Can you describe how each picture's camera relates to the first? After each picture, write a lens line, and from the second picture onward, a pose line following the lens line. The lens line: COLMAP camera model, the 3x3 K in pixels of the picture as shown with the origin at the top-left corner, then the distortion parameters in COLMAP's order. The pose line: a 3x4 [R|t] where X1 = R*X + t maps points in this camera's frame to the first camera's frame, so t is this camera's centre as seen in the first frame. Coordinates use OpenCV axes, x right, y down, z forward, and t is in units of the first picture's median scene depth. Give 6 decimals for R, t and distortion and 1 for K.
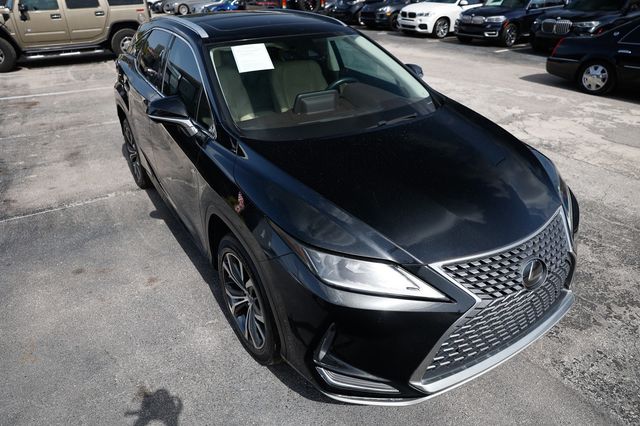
lens RADIAL K [[438.1, 0, 322.4], [0, 438.1, 208.9], [0, 0, 1]] dist [-0.097176, 0.064646]
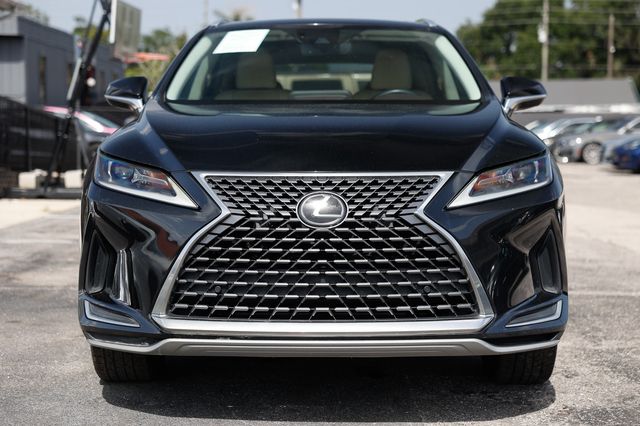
lens RADIAL K [[1100.1, 0, 319.9], [0, 1100.1, 212.5], [0, 0, 1]] dist [0.235713, 0.000000]
pose [[0.841703, 0.051445, -0.537484, 0.247943], [-0.257689, 0.913041, -0.316152, 0.125251], [0.474480, 0.404610, 0.781767, -0.089687]]
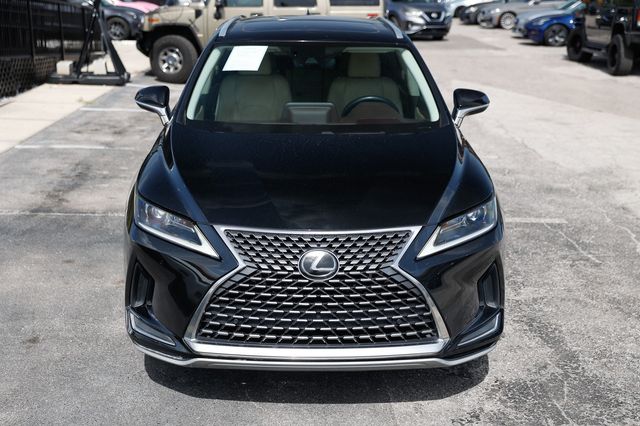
lens RADIAL K [[852.3, 0, 318.7], [0, 852.3, 215.8], [0, 0, 1]] dist [0.103013, 0.000000]
pose [[0.857684, 0.154839, -0.490309, 0.227405], [-0.256384, 0.955365, -0.146784, 0.052534], [0.445696, 0.251601, 0.859100, -0.112873]]
